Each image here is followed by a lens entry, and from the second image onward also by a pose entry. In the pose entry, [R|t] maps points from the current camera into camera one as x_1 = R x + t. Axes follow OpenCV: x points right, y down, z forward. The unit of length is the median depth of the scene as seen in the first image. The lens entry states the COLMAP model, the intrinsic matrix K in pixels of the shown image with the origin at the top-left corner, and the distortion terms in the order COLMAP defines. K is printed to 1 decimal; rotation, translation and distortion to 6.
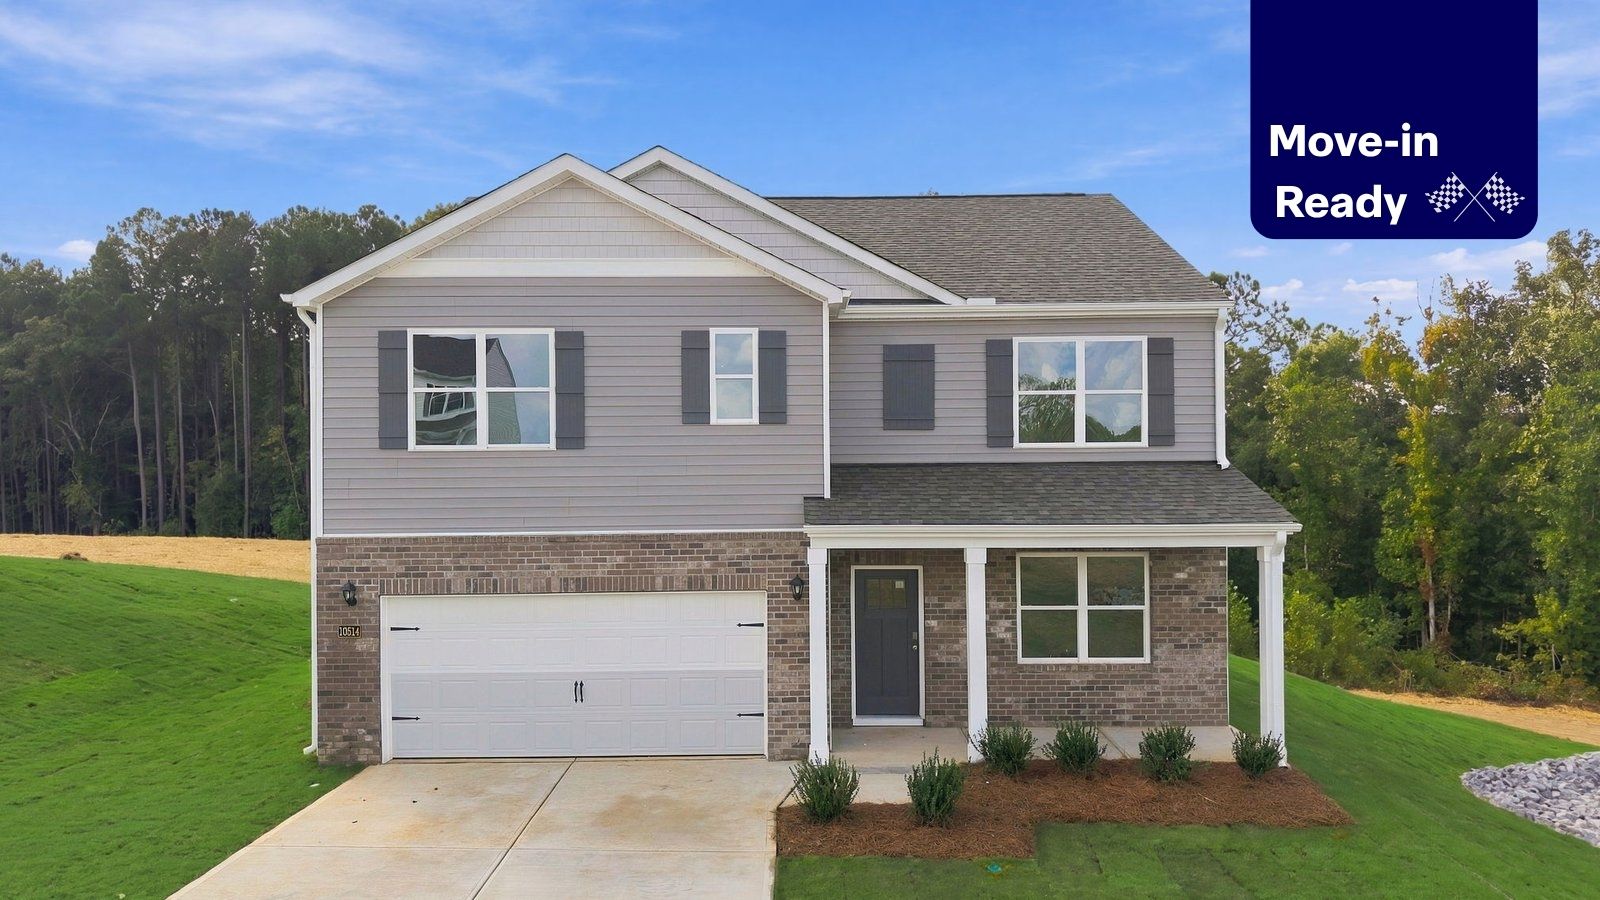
lens RADIAL K [[1080.7, 0, 806.8], [0, 1080.7, 423.5], [0, 0, 1]] dist [0.161520, -0.382423]
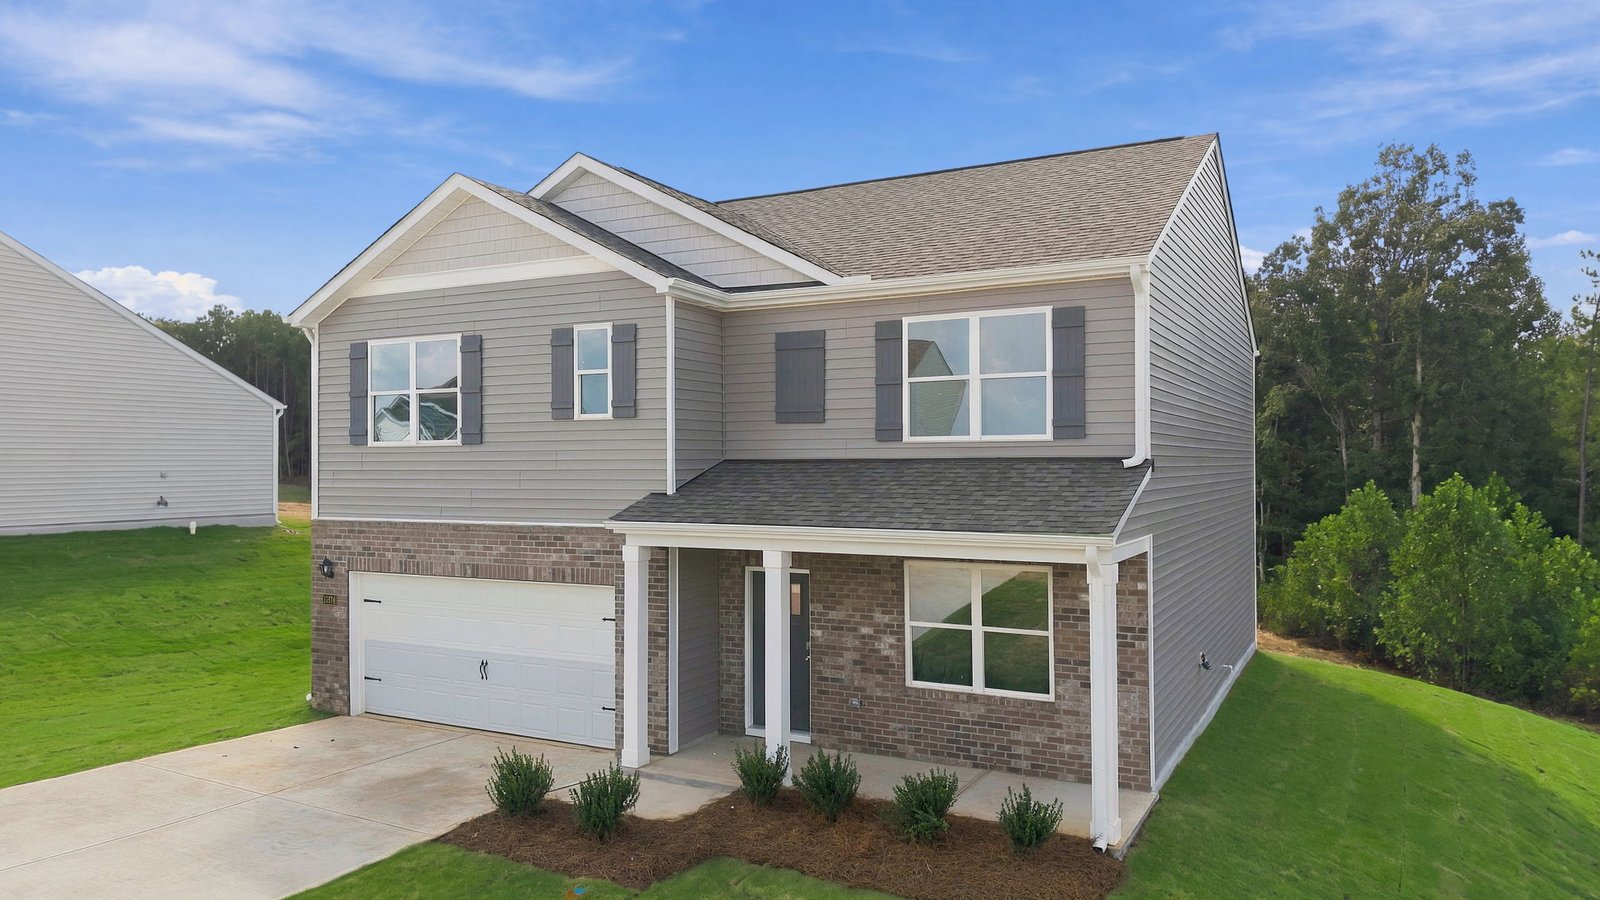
lens RADIAL K [[1080.7, 0, 806.8], [0, 1080.7, 423.5], [0, 0, 1]] dist [0.161520, -0.382423]
pose [[0.879763, -0.012804, -0.475240, 0.589497], [0.011951, 0.999917, -0.004815, 0.011756], [0.475262, -0.001444, 0.879843, 0.203537]]
